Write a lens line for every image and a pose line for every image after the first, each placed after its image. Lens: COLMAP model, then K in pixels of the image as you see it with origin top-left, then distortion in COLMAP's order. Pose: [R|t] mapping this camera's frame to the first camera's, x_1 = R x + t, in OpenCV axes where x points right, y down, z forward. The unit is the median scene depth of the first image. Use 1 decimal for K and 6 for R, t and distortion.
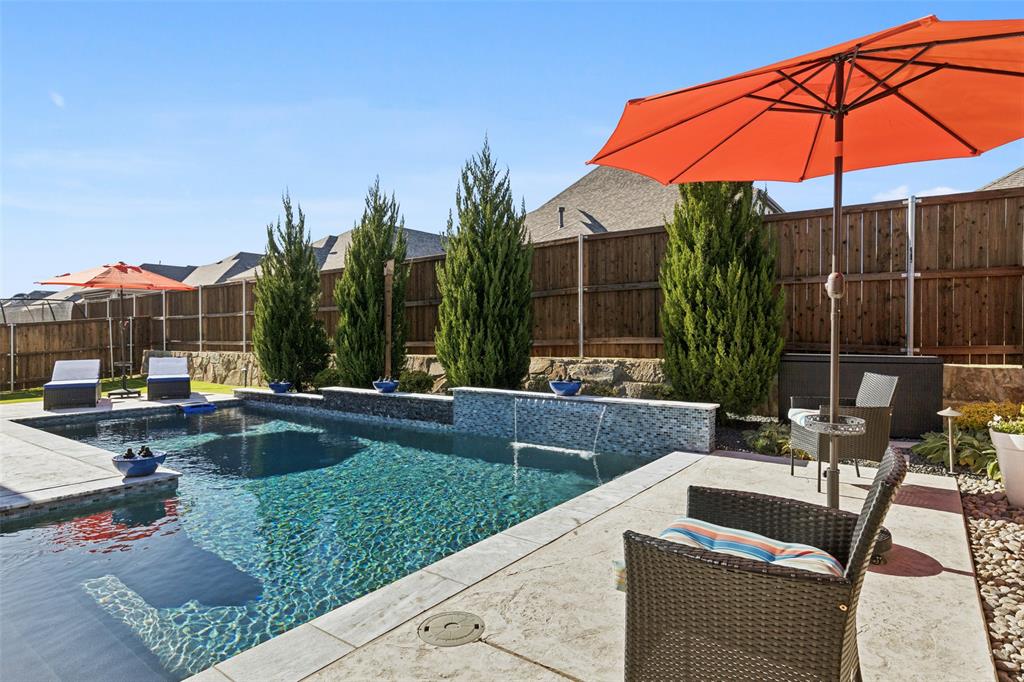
lens RADIAL K [[520.6, 0, 595.9], [0, 520.6, 342.2], [0, 0, 1]] dist [-0.001624, 0.000195]
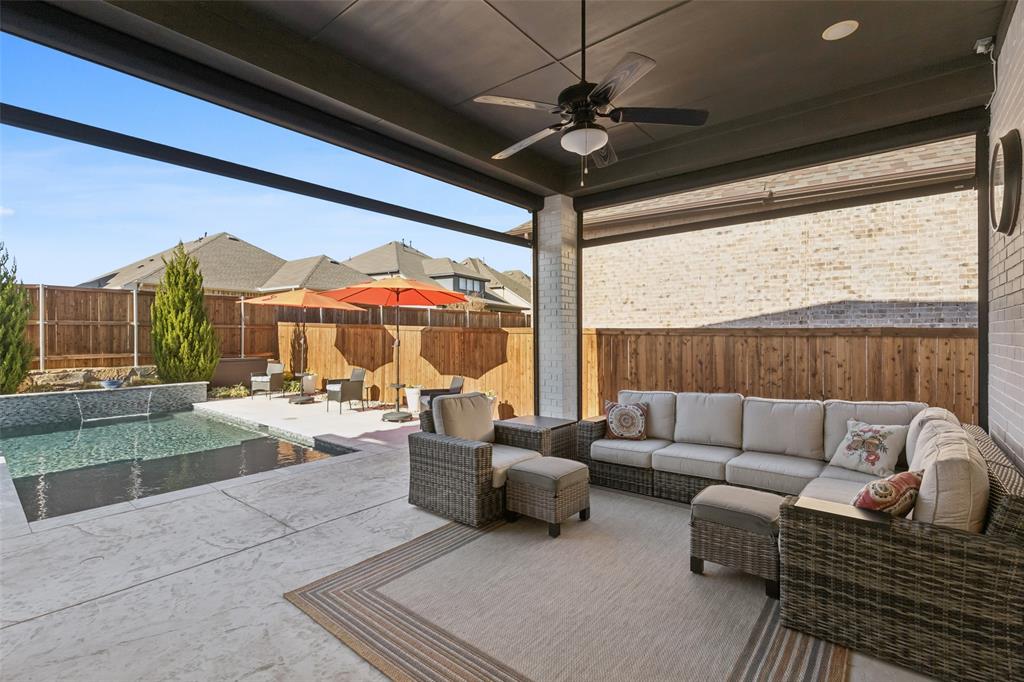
lens RADIAL K [[470.4, 0, 552.1], [0, 470.4, 337.9], [0, 0, 1]] dist [0.016348, -0.000708]
pose [[-0.007899, -0.001744, 0.999967, -1.431179], [0.007404, 0.999971, 0.001802, -0.053382], [-0.999941, 0.007418, -0.007886, -0.424152]]
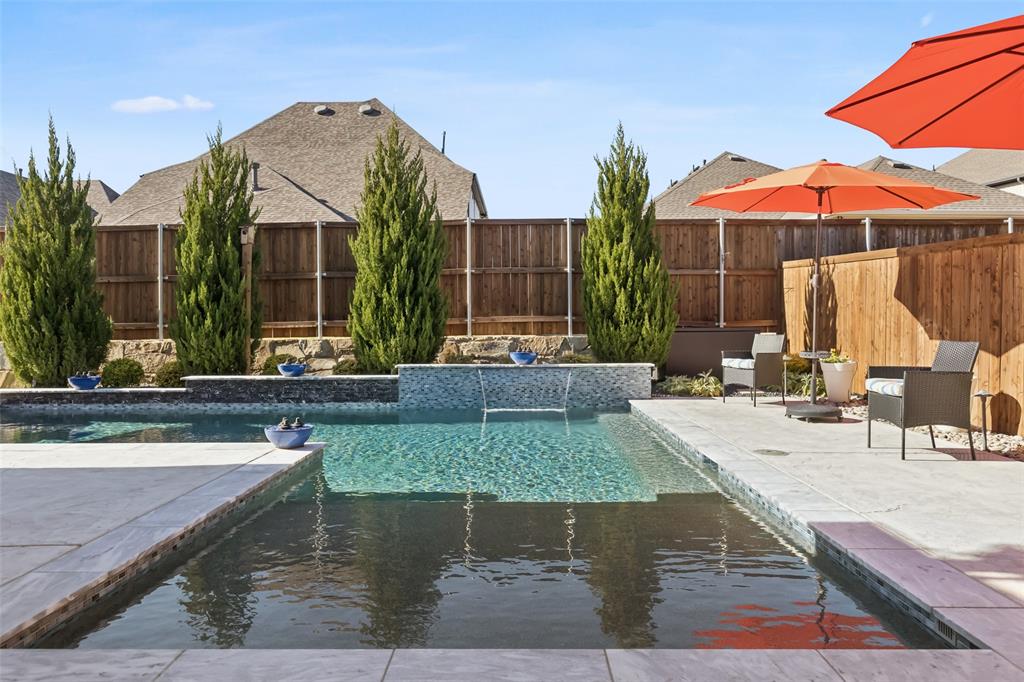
lens RADIAL K [[683.1, 0, 484.2], [0, 683.1, 332.9], [0, 0, 1]] dist [0.003774, -0.007121]
pose [[0.831702, -0.007964, 0.555165, -0.802426], [0.013384, 0.999894, -0.005707, 0.033516], [-0.555061, 0.012177, 0.831720, -0.166795]]
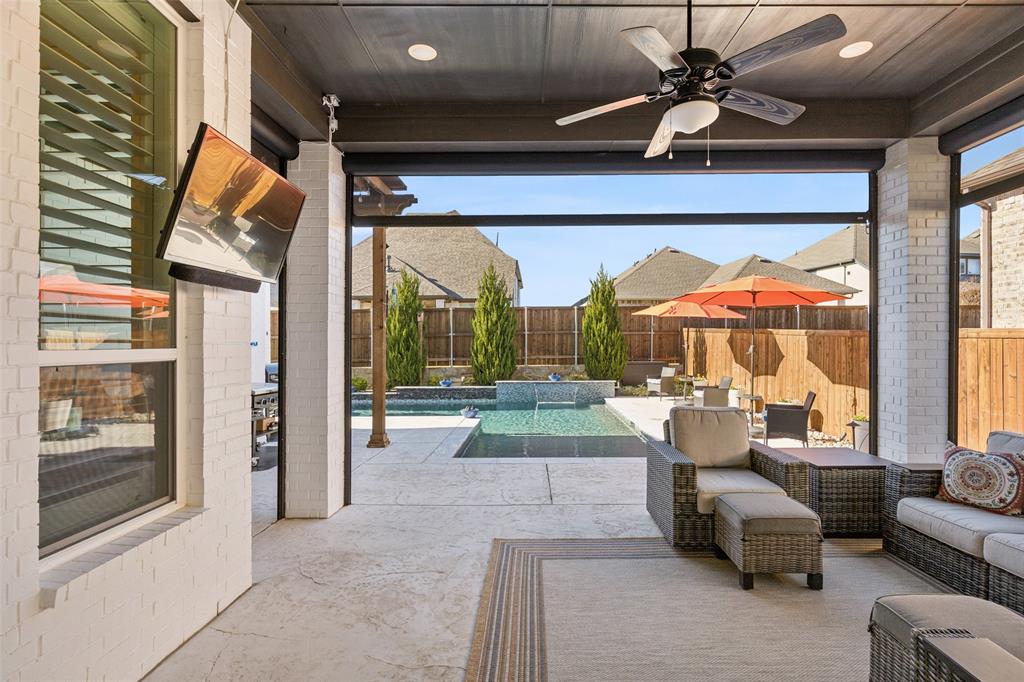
lens RADIAL K [[526.3, 0, 539.1], [0, 526.3, 341.4], [0, 0, 1]] dist [0.006733, 0.001641]
pose [[0.790969, -0.000759, 0.611856, -1.339212], [0.005972, 0.999961, -0.006479, -0.054756], [-0.611827, 0.008778, 0.790943, -0.734900]]
